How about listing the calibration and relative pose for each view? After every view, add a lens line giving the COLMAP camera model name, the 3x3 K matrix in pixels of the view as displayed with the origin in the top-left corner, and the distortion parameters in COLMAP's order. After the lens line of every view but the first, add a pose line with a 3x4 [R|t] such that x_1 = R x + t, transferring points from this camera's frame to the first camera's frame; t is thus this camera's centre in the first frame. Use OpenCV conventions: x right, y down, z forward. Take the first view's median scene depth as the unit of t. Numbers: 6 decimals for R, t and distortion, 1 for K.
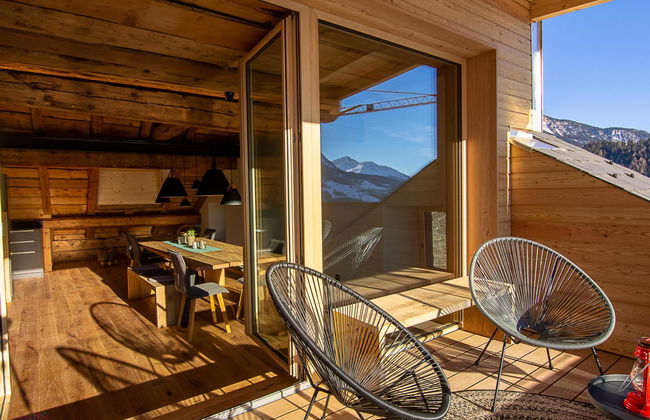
lens RADIAL K [[396.2, 0, 325.0], [0, 396.2, 210.0], [0, 0, 1]] dist [-0.036463, 0.000522]
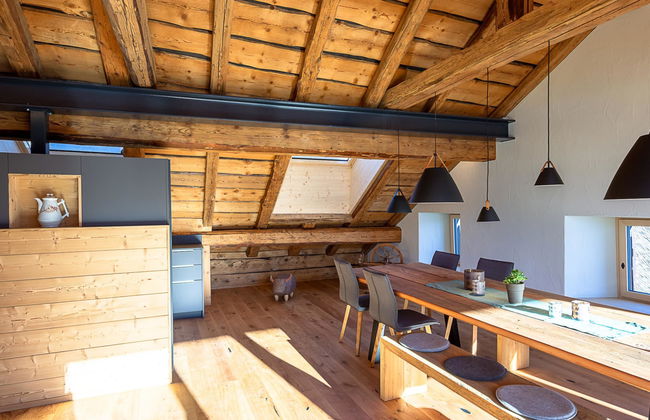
lens RADIAL K [[372.6, 0, 325.0], [0, 372.6, 210.0], [0, 0, 1]] dist [-0.000119, -0.000265]
pose [[0.977462, 0.014332, -0.210623, -0.357759], [-0.017833, 0.999732, -0.014731, -0.011364], [0.210355, 0.018155, 0.977456, 0.376507]]
